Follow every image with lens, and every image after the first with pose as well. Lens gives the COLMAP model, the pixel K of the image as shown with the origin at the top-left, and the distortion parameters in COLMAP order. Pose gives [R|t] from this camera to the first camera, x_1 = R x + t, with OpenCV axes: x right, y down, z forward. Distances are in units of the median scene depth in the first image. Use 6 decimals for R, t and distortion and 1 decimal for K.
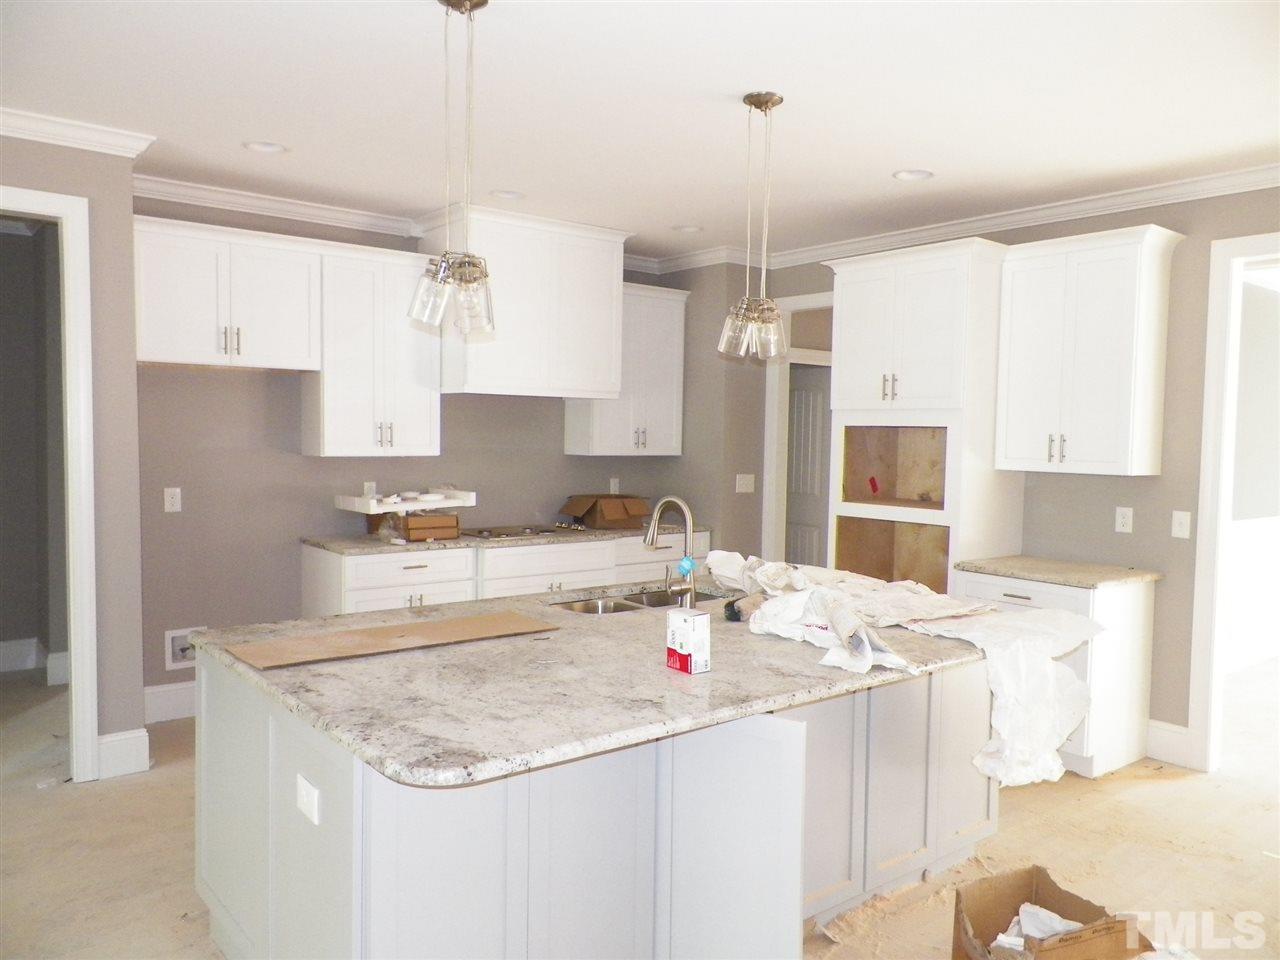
lens RADIAL K [[966.7, 0, 640.0], [0, 966.7, 480.0], [0, 0, 1]] dist [0.022924, -0.007424]
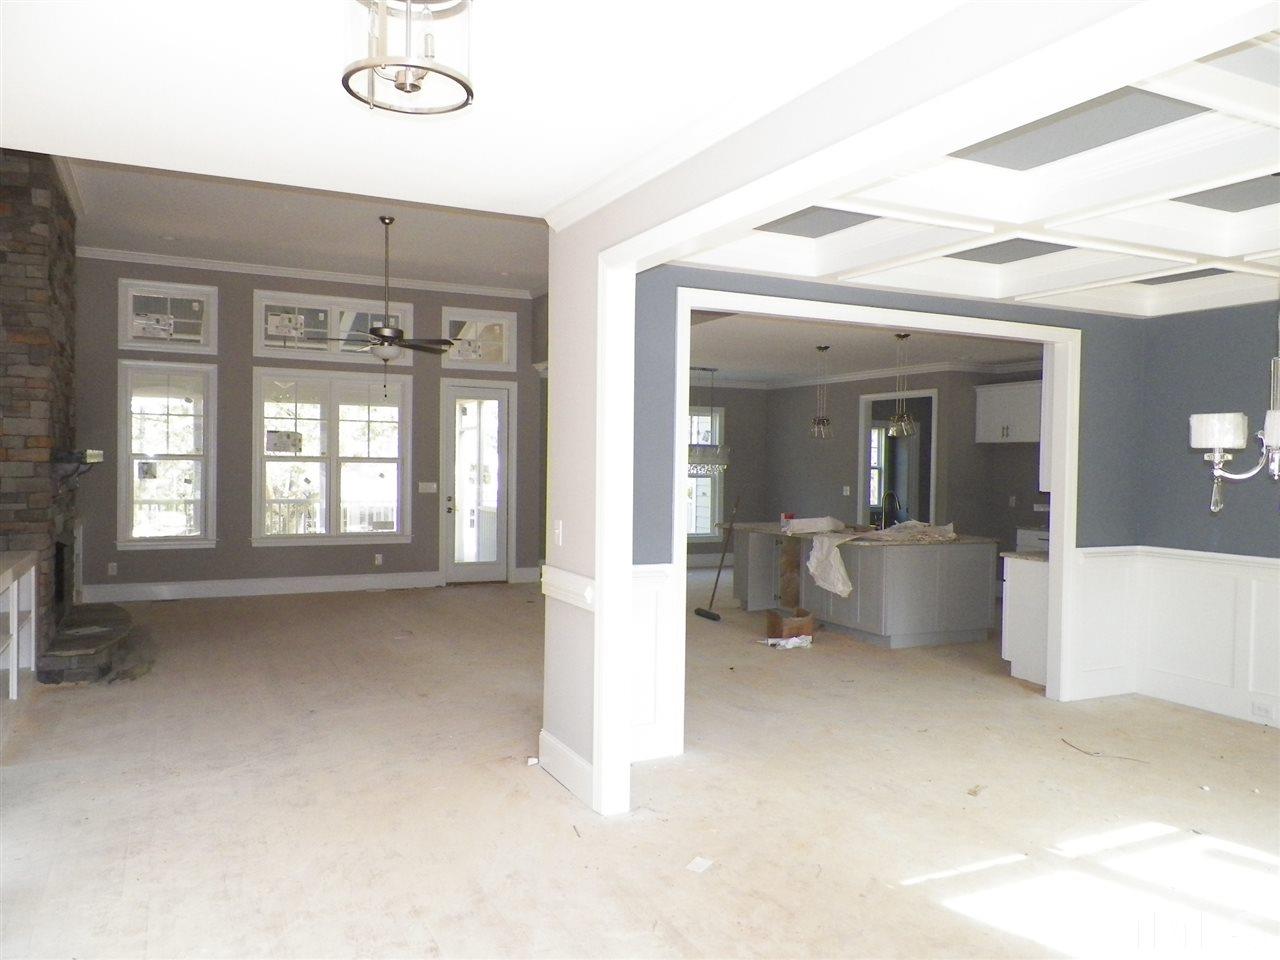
lens RADIAL K [[966.7, 0, 640.0], [0, 966.7, 480.0], [0, 0, 1]] dist [0.022924, -0.007424]
pose [[-0.199577, 0.000525, -0.979882, 1.977595], [-0.076393, 0.996948, 0.016093, 0.001317], [0.976900, 0.078068, -0.198928, 0.604328]]
